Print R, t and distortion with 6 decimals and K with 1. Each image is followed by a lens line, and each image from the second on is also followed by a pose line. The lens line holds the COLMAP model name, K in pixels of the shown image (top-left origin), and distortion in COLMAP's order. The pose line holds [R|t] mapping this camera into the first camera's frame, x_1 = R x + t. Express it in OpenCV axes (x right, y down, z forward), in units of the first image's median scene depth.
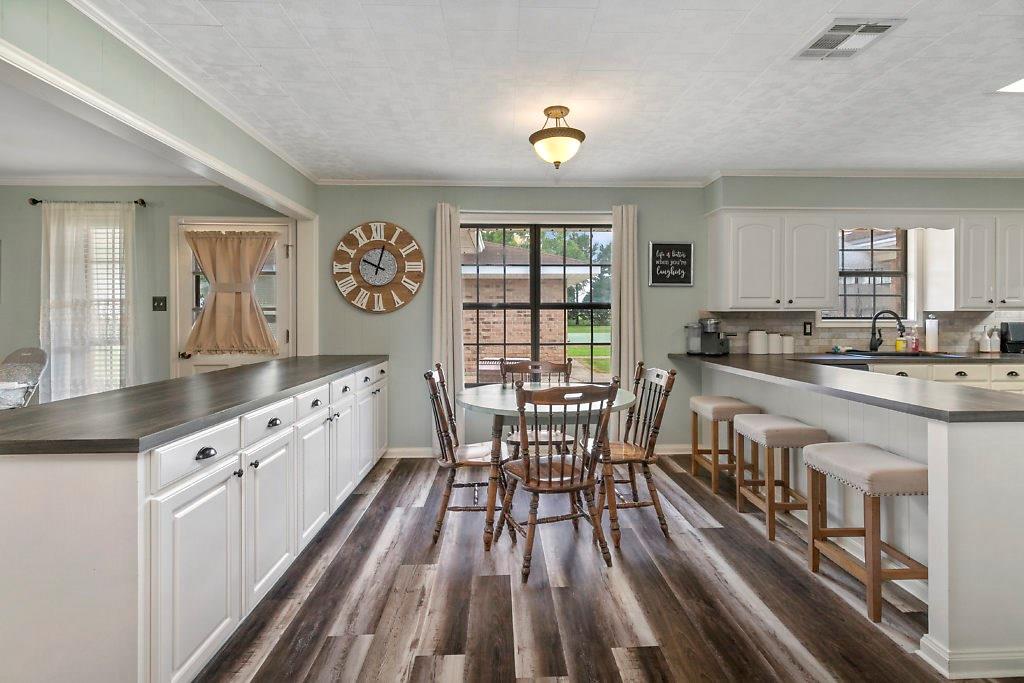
lens RADIAL K [[474.1, 0, 518.4], [0, 474.1, 317.8], [0, 0, 1]] dist [0.002780, -0.000296]
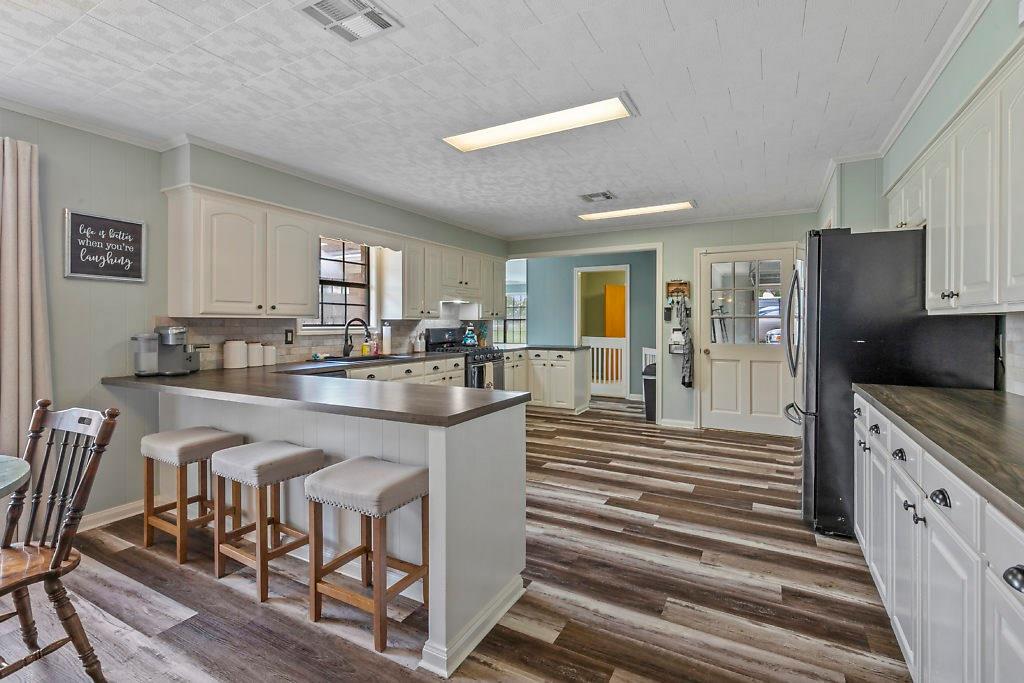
lens RADIAL K [[474.1, 0, 513.2], [0, 474.1, 322.9], [0, 0, 1]] dist [0.002780, -0.000296]
pose [[0.522159, 0.001402, 0.852847, 0.046738], [0.002453, 0.999992, -0.003146, -0.001107], [-0.852845, 0.003734, 0.522151, 0.153768]]
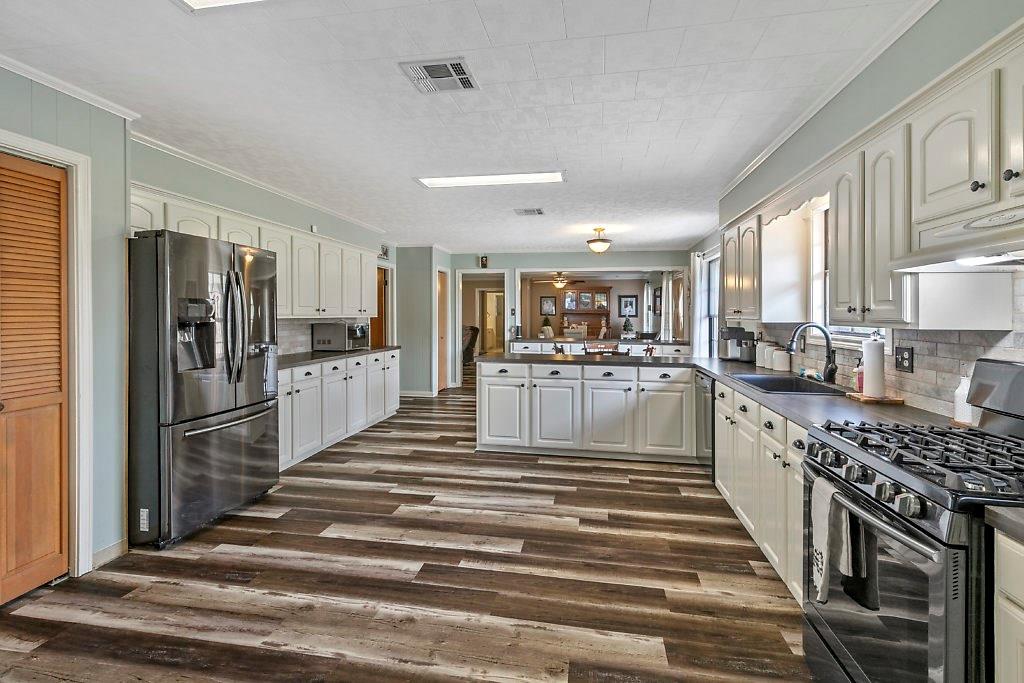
lens RADIAL K [[474.1, 0, 512.9], [0, 474.1, 316.7], [0, 0, 1]] dist [0.002780, -0.000296]
pose [[-0.221038, 0.004682, -0.975254, 6.438188], [-0.002204, 0.999984, 0.005300, -0.097588], [0.975263, 0.003321, -0.221025, 2.656208]]
